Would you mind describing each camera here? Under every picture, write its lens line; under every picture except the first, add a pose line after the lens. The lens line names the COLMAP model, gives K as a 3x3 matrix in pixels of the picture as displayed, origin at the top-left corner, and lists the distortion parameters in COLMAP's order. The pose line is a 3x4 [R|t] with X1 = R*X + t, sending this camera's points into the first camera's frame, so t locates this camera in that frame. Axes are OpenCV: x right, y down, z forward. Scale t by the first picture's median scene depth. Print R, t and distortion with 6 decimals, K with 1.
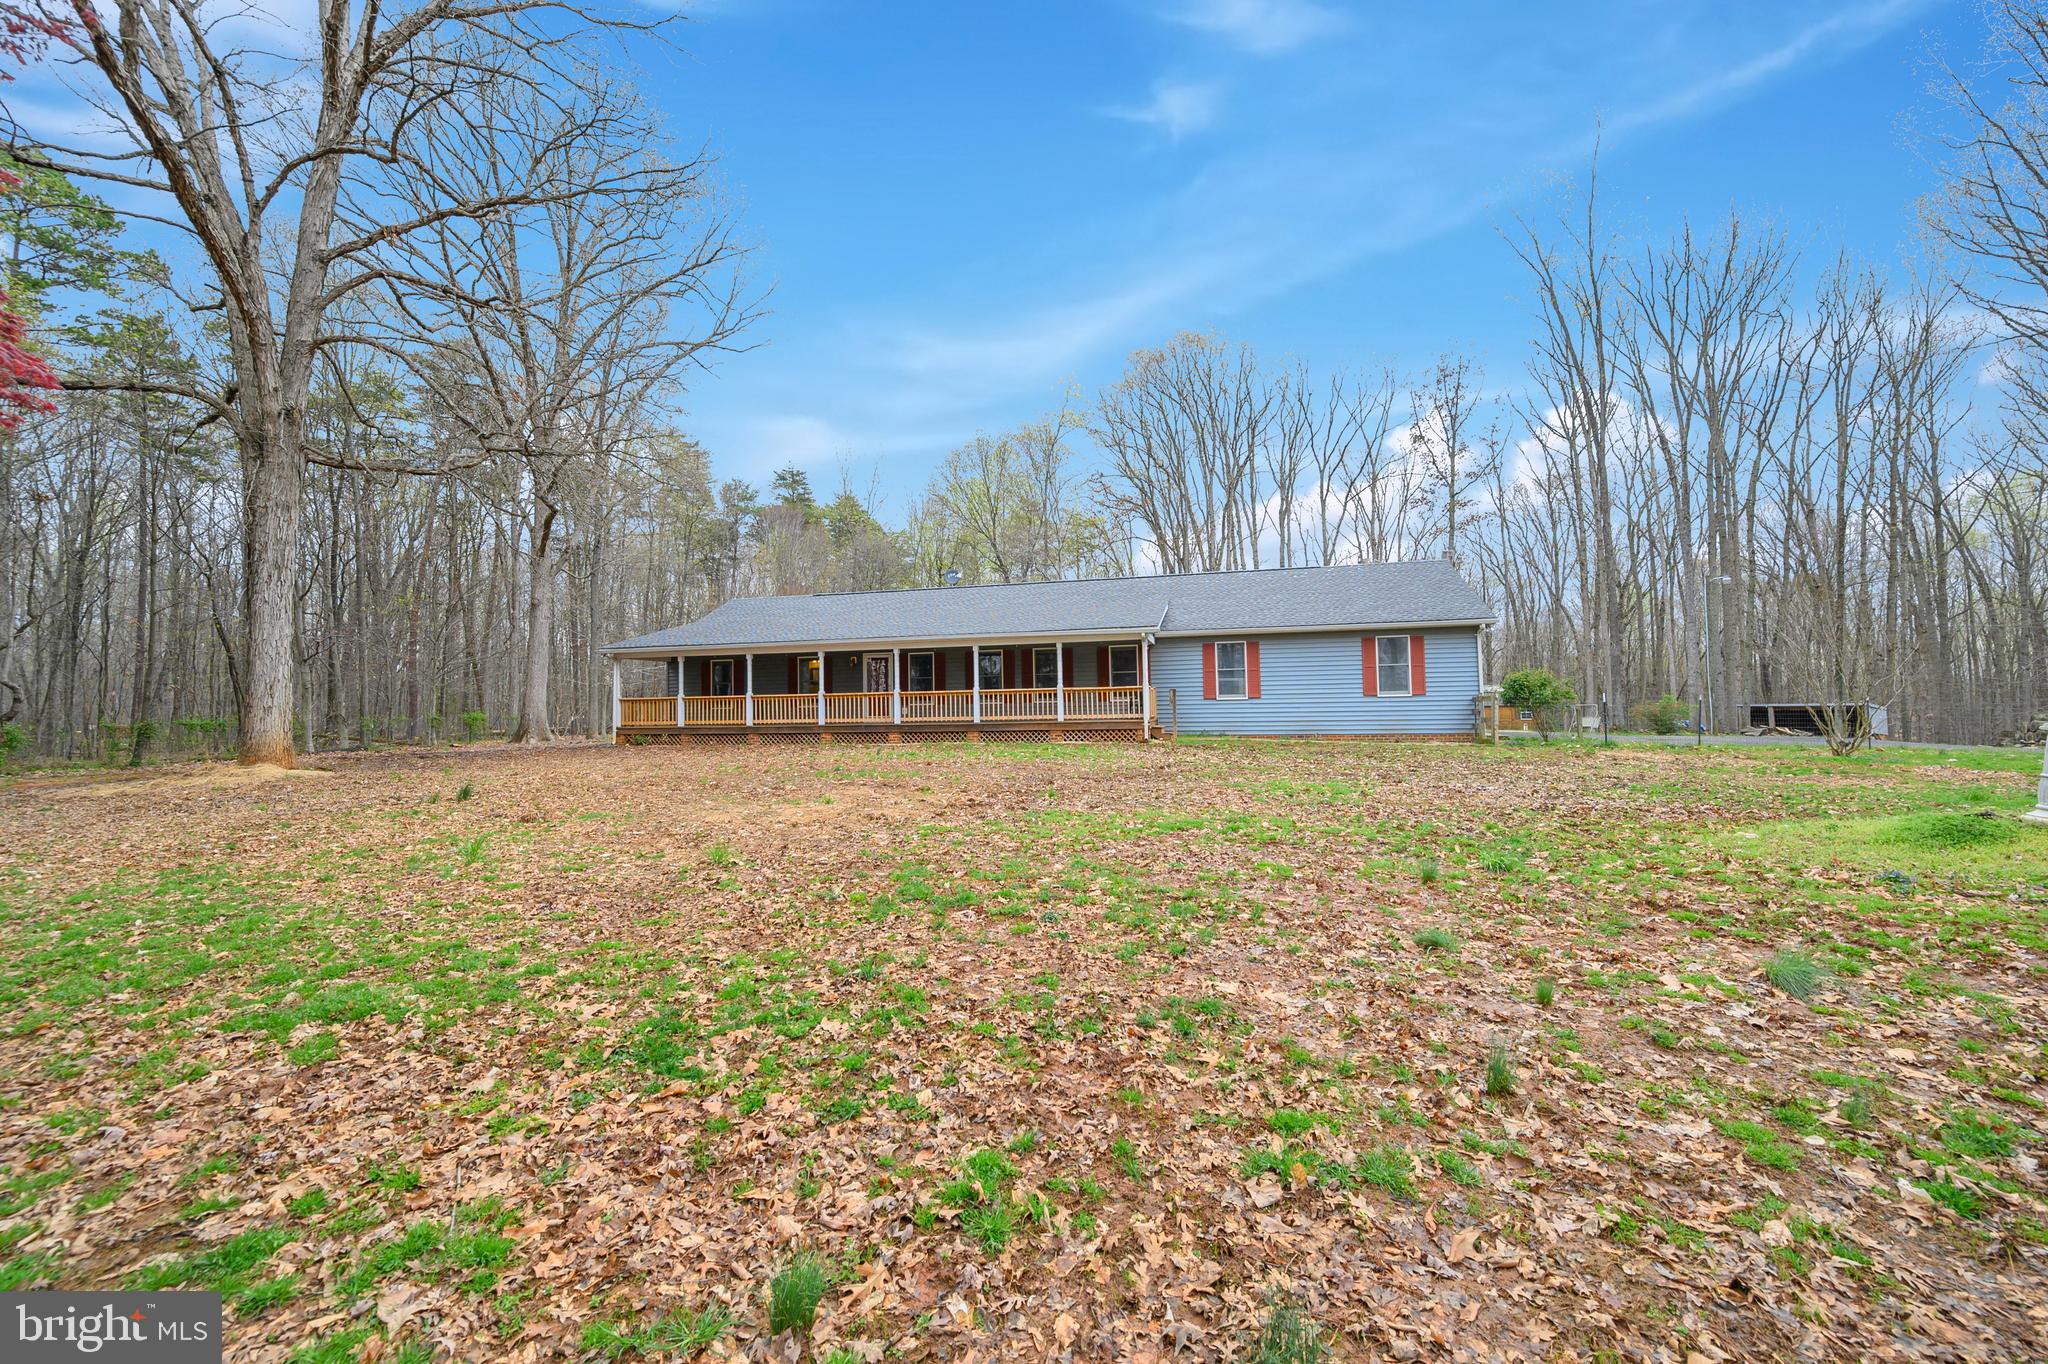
lens RADIAL K [[790.9, 0, 1026.2], [0, 790.9, 676.4], [0, 0, 1]] dist [-0.000898, -0.000100]
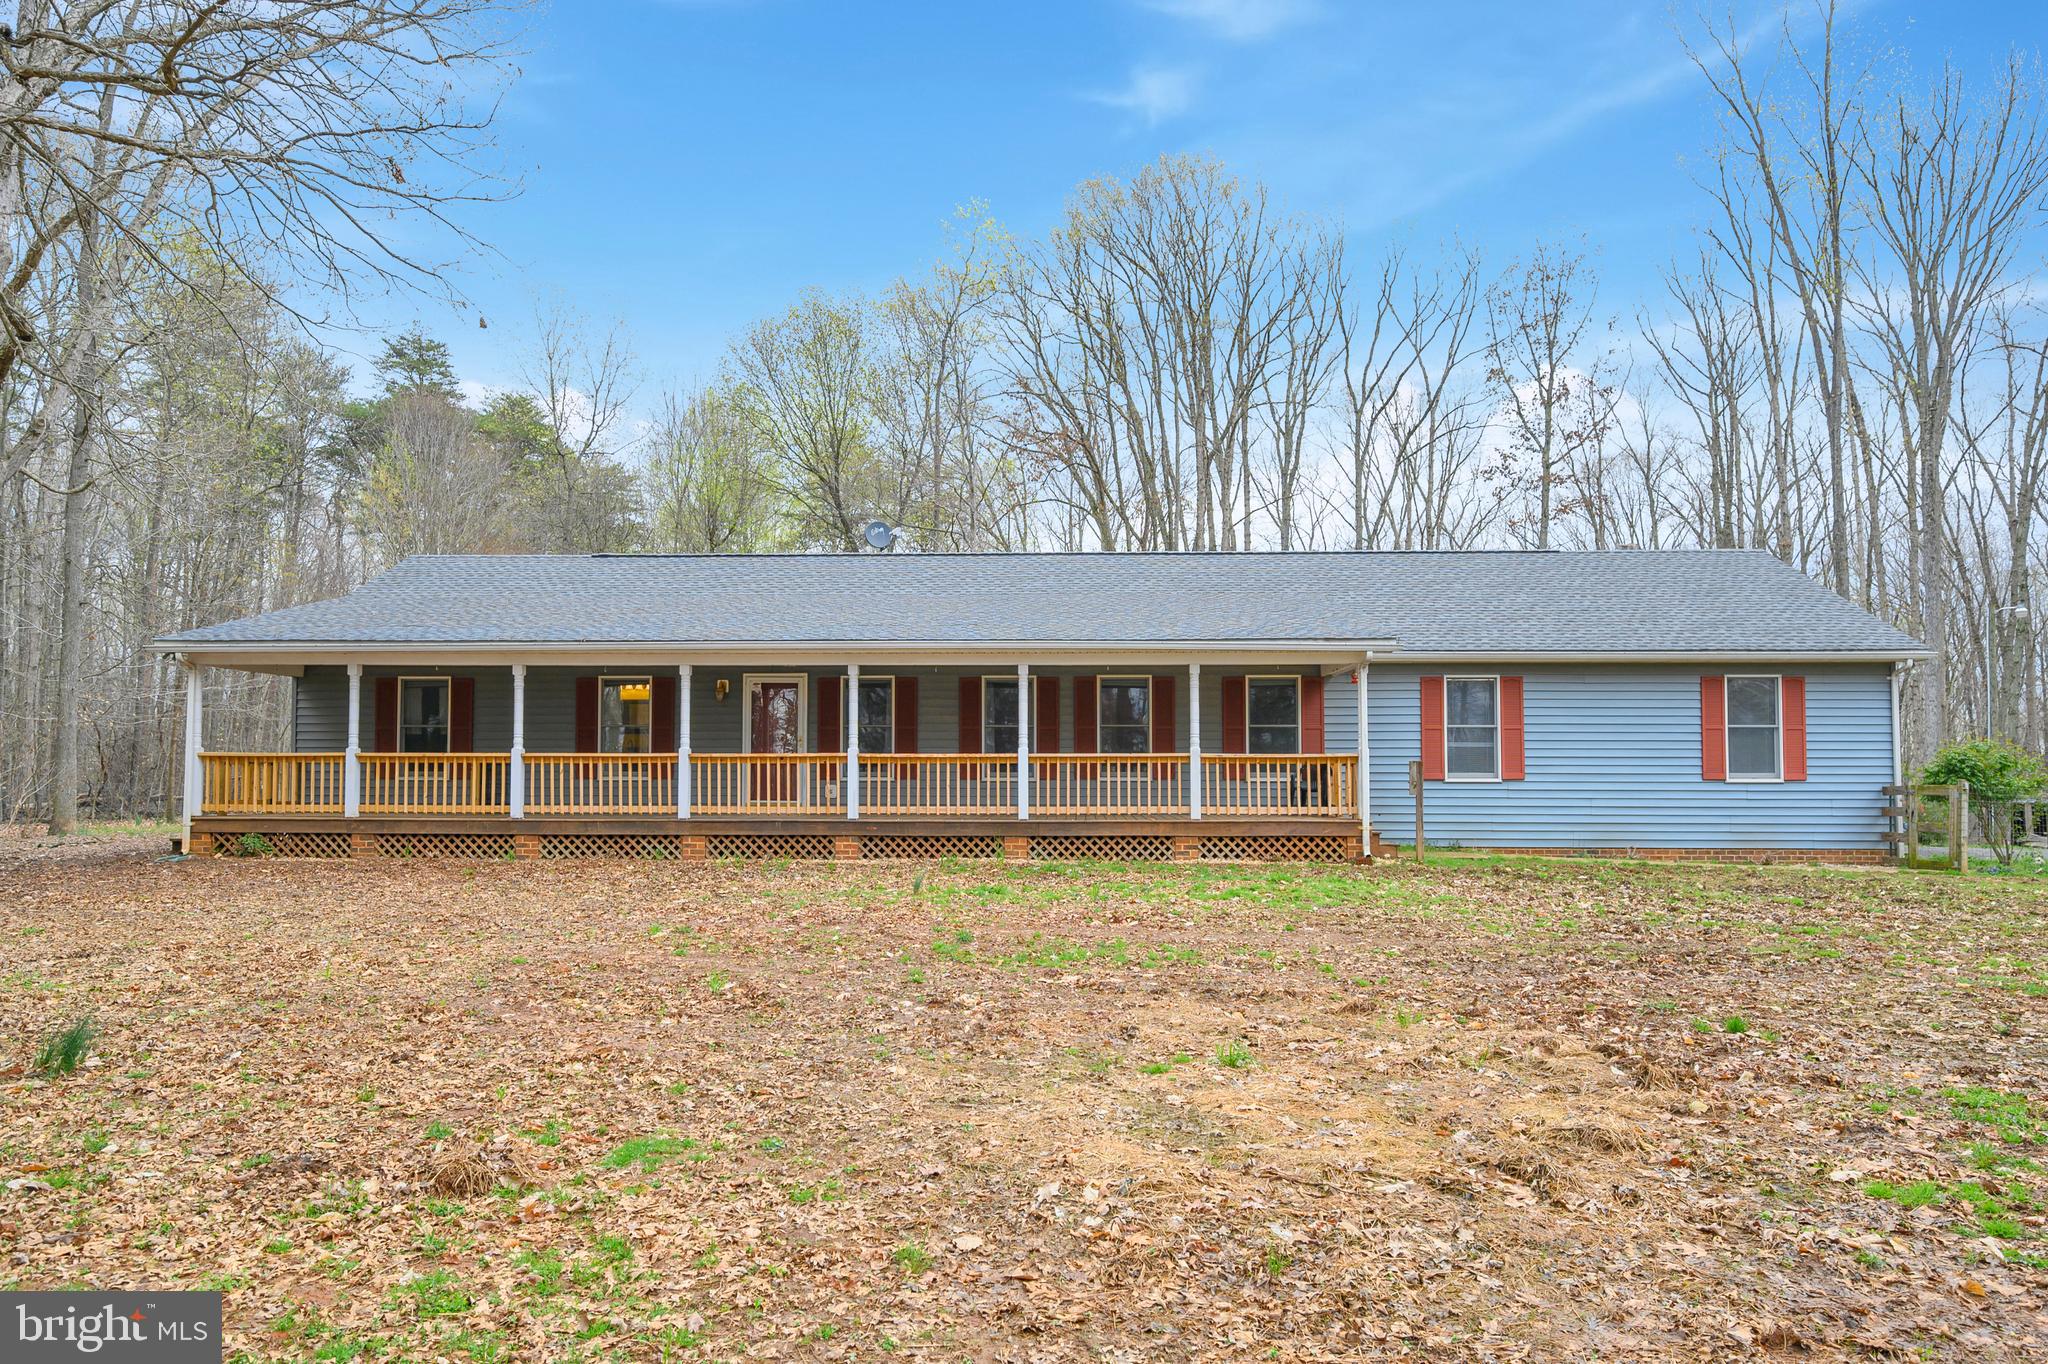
lens RADIAL K [[1317.5, 0, 1024.0], [0, 1317.5, 682.0], [0, 0, 1]] dist [-0.019271, 0.000404]
pose [[0.979531, 0.035249, 0.198181, -0.218147], [-0.026676, 0.998596, -0.045763, 0.009980], [-0.199516, 0.039540, 0.979097, 0.184120]]
